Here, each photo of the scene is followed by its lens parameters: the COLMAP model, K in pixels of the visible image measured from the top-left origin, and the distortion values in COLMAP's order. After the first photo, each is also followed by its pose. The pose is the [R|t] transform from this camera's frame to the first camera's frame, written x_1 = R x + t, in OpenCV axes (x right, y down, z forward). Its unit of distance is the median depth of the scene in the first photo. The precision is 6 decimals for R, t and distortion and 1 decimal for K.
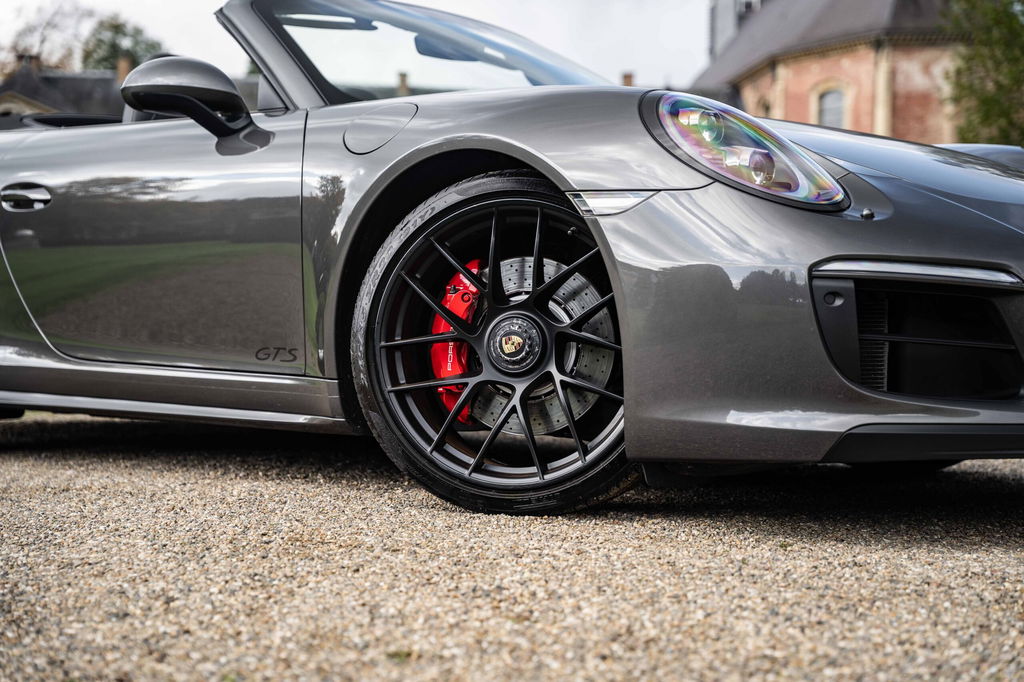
lens RADIAL K [[1727.4, 0, 516.4], [0, 1727.4, 334.3], [0, 0, 1]] dist [0.238253, 0.000000]
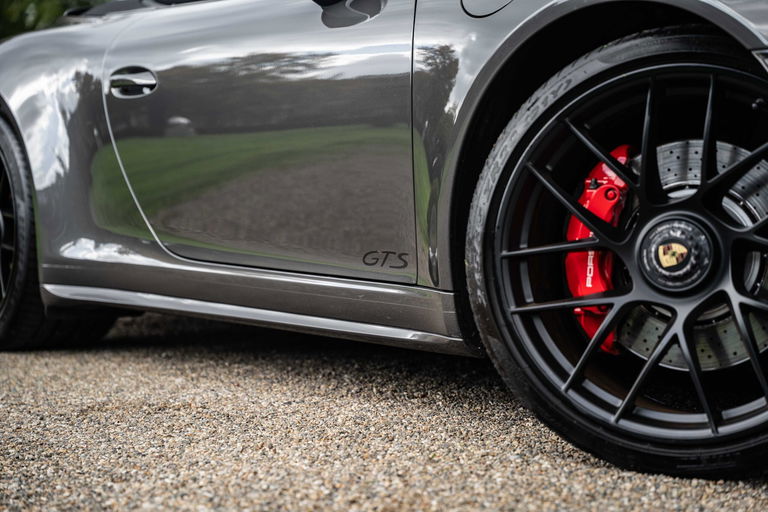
lens RADIAL K [[1449.2, 0, 388.9], [0, 1449.2, 268.7], [0, 0, 1]] dist [0.381442, 0.000000]
pose [[0.984575, 0.000316, -0.174960, -0.012018], [0.007960, 0.998882, 0.046602, -0.019112], [0.174779, -0.047276, 0.983472, 0.323808]]
